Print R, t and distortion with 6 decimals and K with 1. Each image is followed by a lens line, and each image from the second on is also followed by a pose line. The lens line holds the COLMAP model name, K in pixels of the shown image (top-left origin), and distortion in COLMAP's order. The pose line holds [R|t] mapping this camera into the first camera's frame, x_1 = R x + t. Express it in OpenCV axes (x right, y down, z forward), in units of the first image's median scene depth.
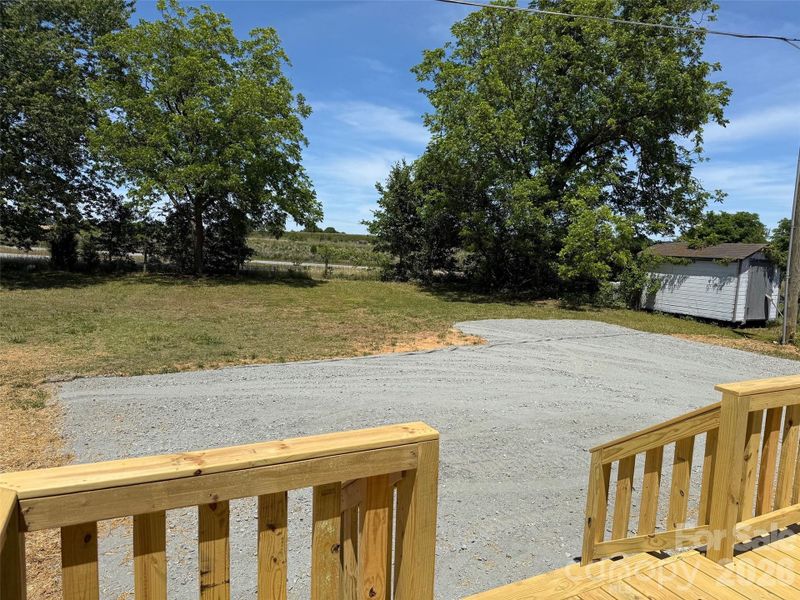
lens RADIAL K [[559.7, 0, 400.0], [0, 559.7, 300.0], [0, 0, 1]] dist [0.081438, -0.118850]
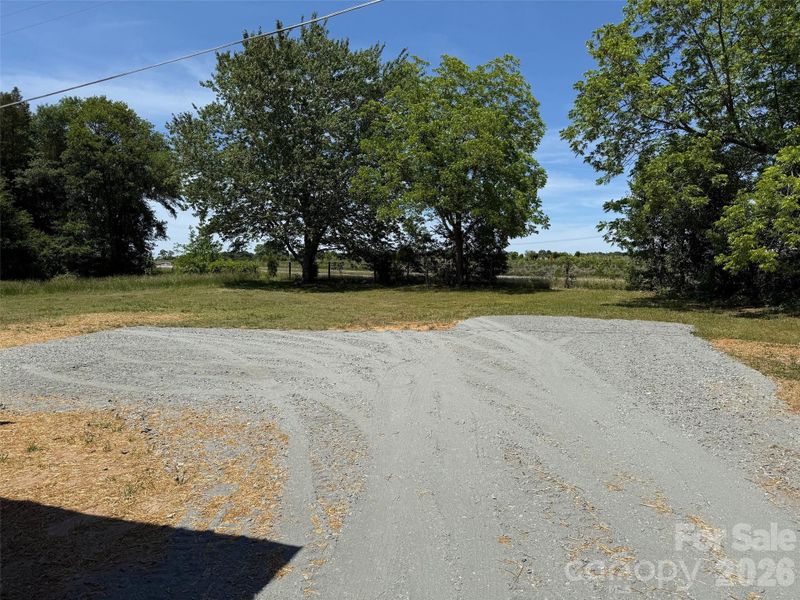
lens RADIAL K [[557.3, 0, 402.1], [0, 557.3, 303.2], [0, 0, 1]] dist [0.075755, -0.106825]
pose [[0.693997, 0.009572, -0.719915, 0.389290], [-0.040732, 0.998832, -0.025985, 0.026598], [0.718825, 0.047357, 0.693576, 0.130450]]
